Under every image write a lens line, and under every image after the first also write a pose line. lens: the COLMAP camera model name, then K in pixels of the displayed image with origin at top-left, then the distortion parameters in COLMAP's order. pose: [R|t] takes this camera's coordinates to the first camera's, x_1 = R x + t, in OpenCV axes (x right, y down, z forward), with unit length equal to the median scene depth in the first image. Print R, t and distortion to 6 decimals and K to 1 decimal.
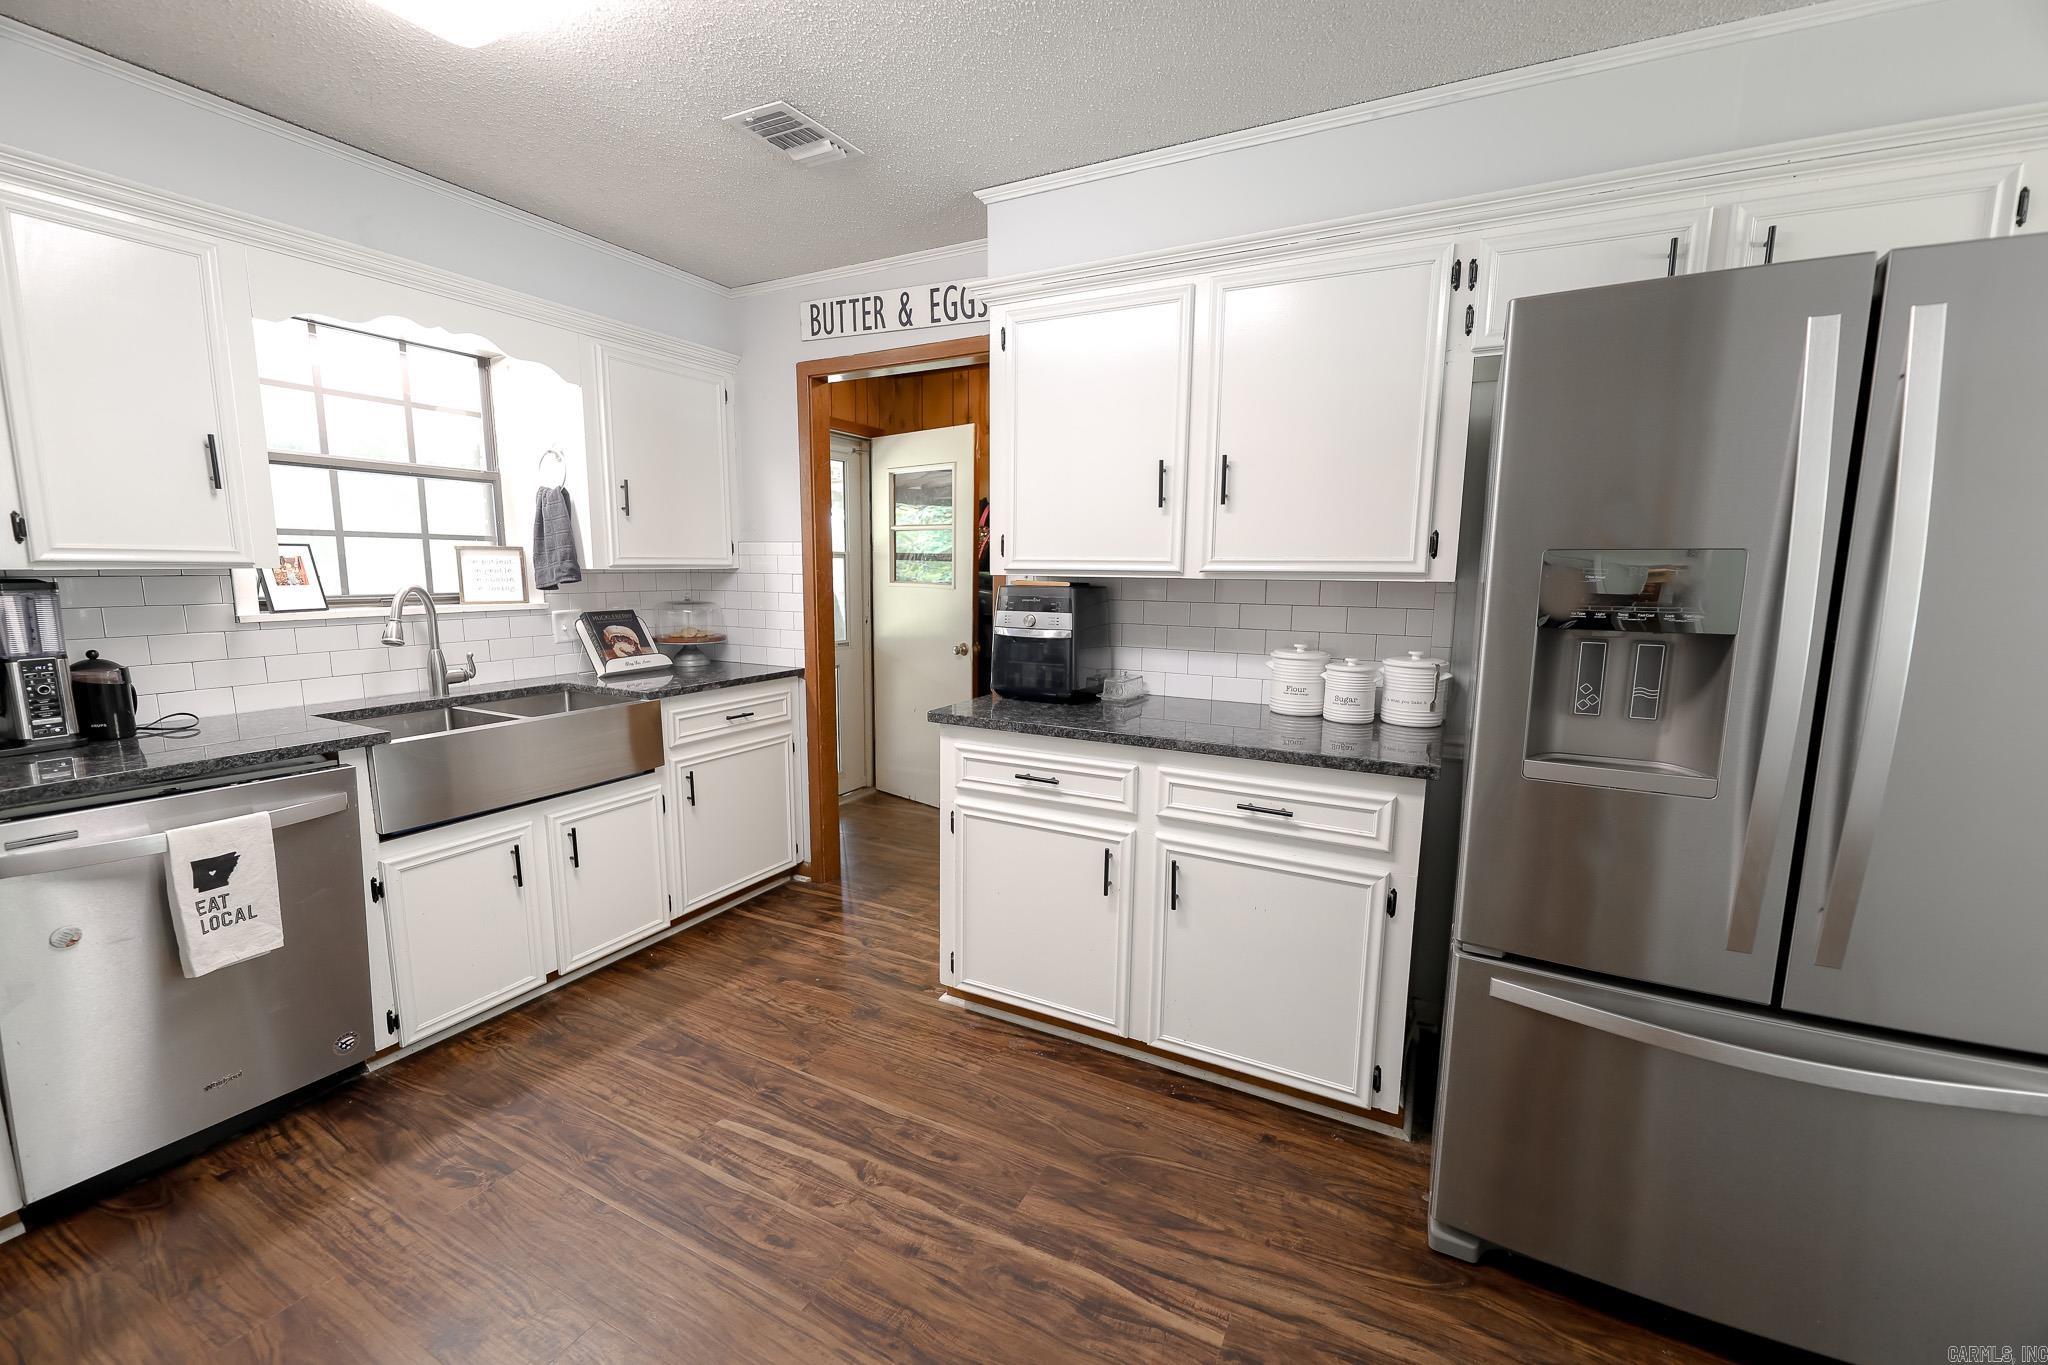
lens RADIAL K [[820.7, 0, 1033.1], [0, 820.7, 684.2], [0, 0, 1]] dist [-0.002394, -0.002291]
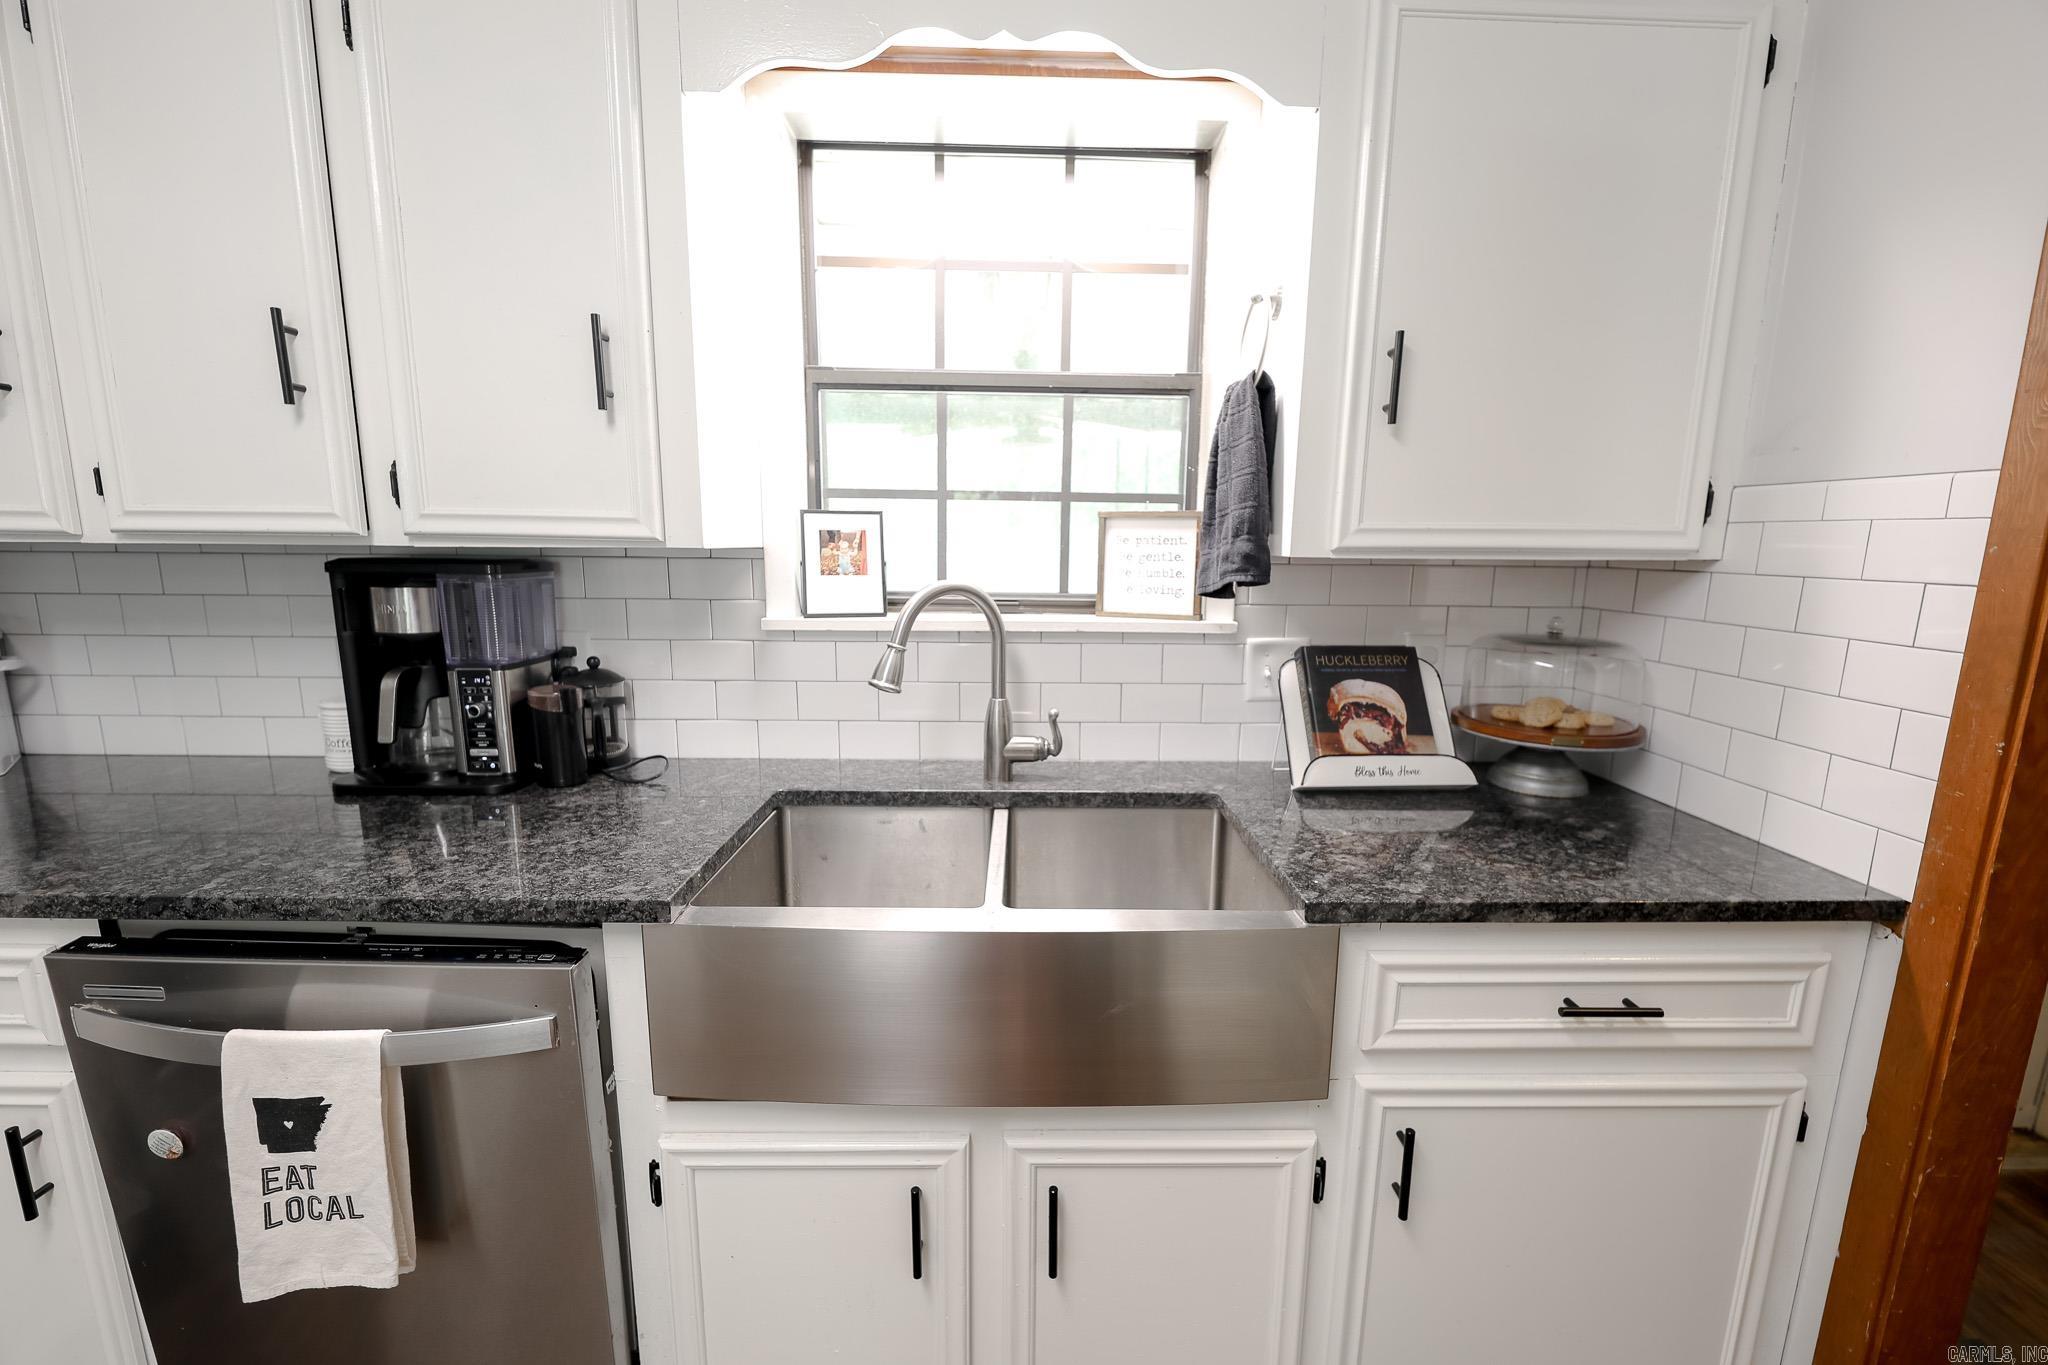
lens RADIAL K [[820.7, 0, 1034.0], [0, 820.7, 682.4], [0, 0, 1]] dist [-0.002394, -0.002291]
pose [[0.471279, 0.145103, -0.869966, -0.220096], [-0.134214, 0.986685, 0.091864, -0.098944], [0.871712, 0.073468, 0.484479, 0.694434]]
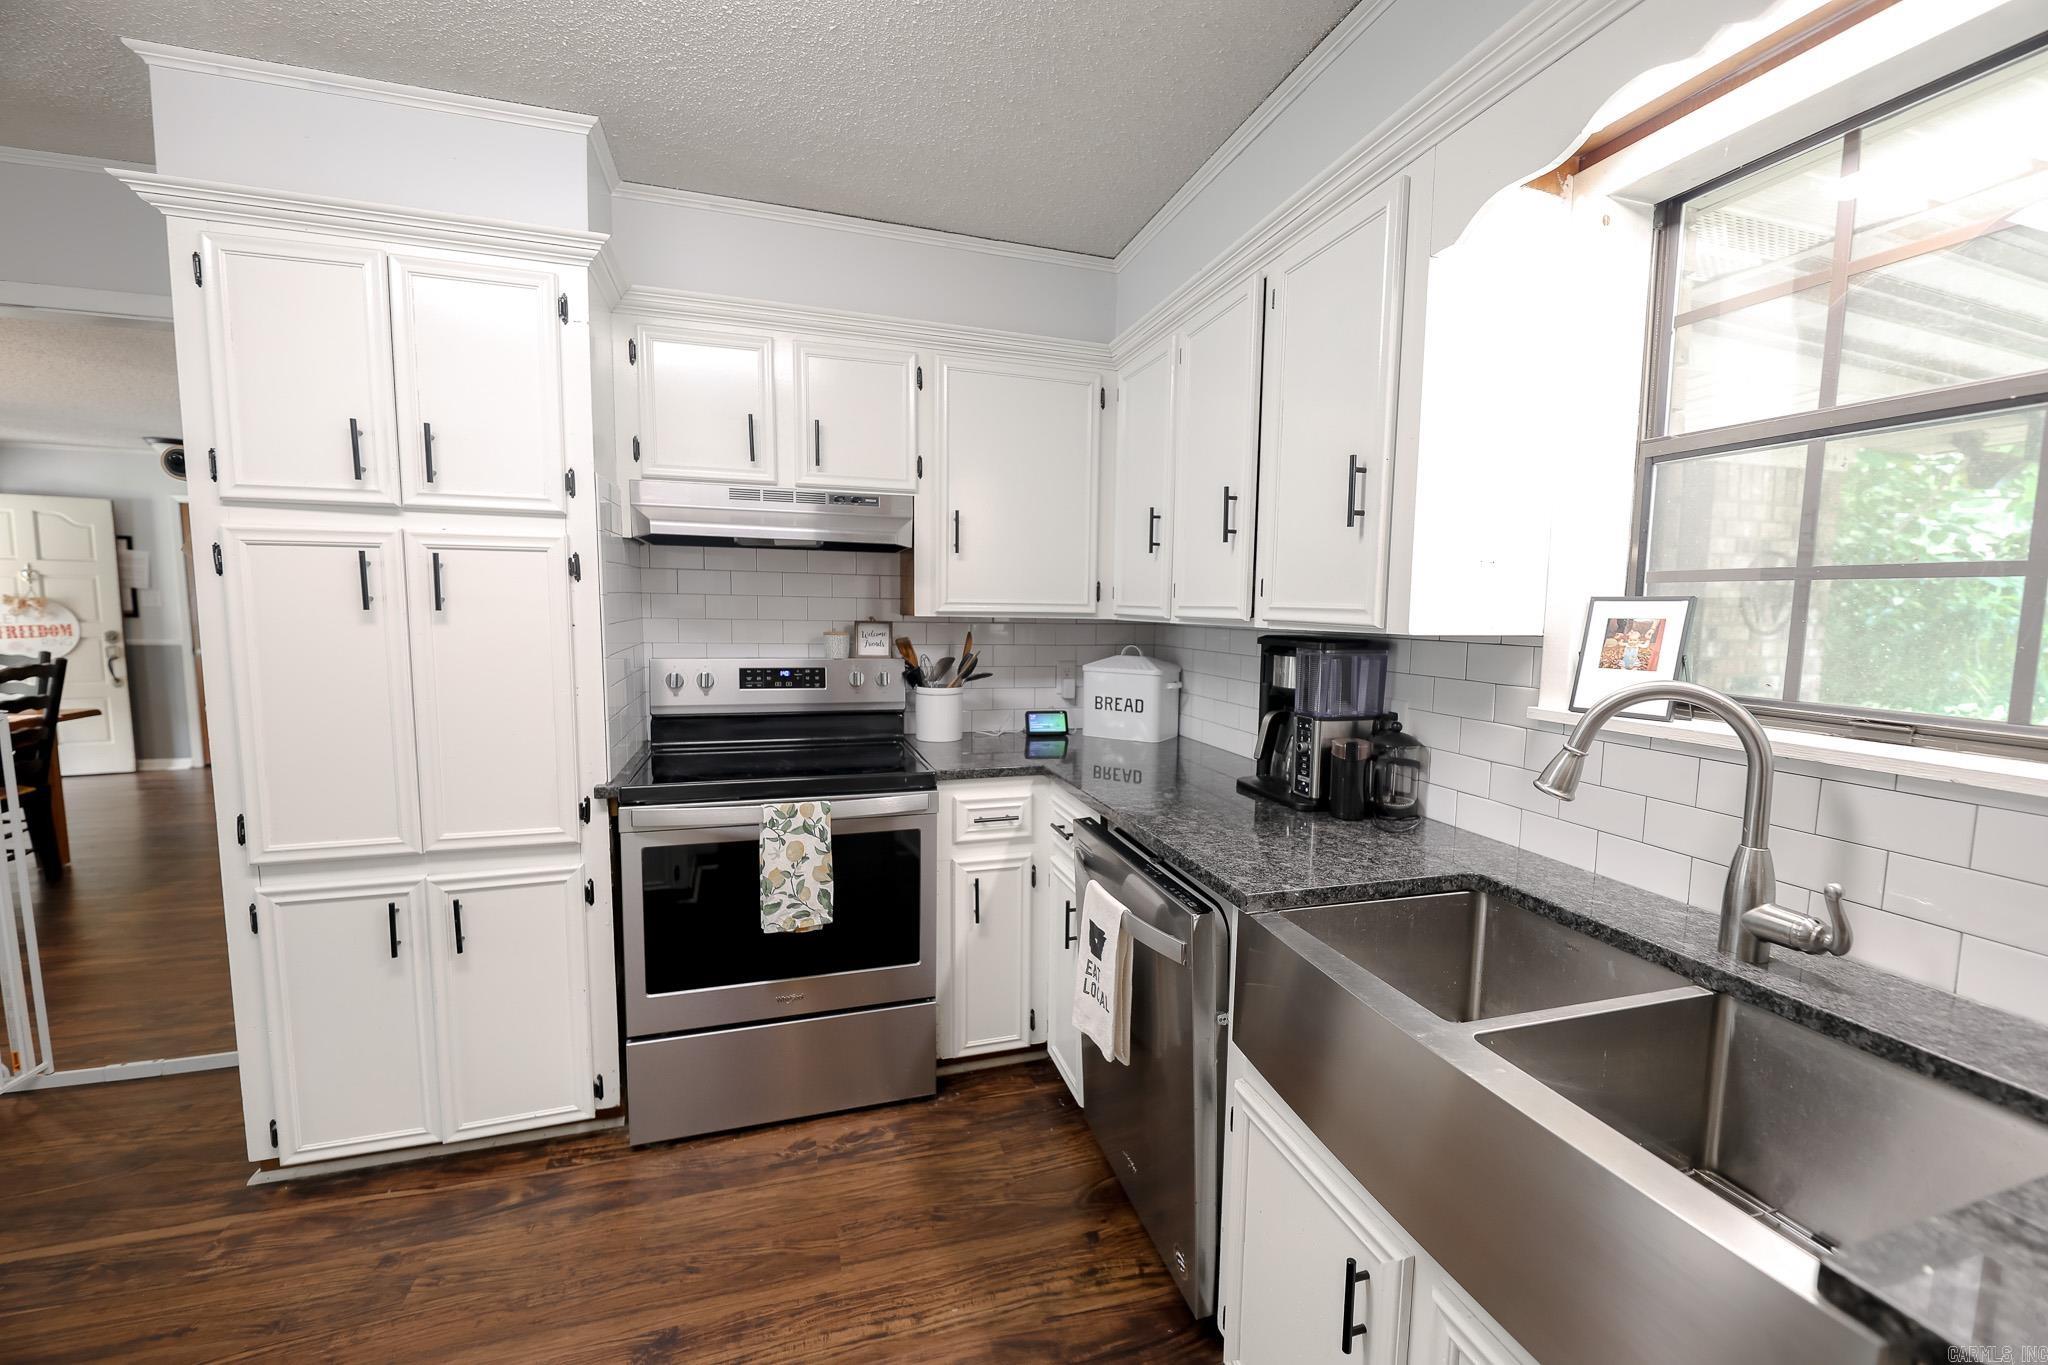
lens RADIAL K [[820.7, 0, 1037.7], [0, 820.7, 686.4], [0, 0, 1]] dist [-0.002394, -0.002291]
pose [[-0.714073, 0.053525, -0.698022, -0.180478], [-0.117630, 0.973723, 0.195002, -0.145508], [0.690118, 0.221354, -0.689014, 0.937649]]
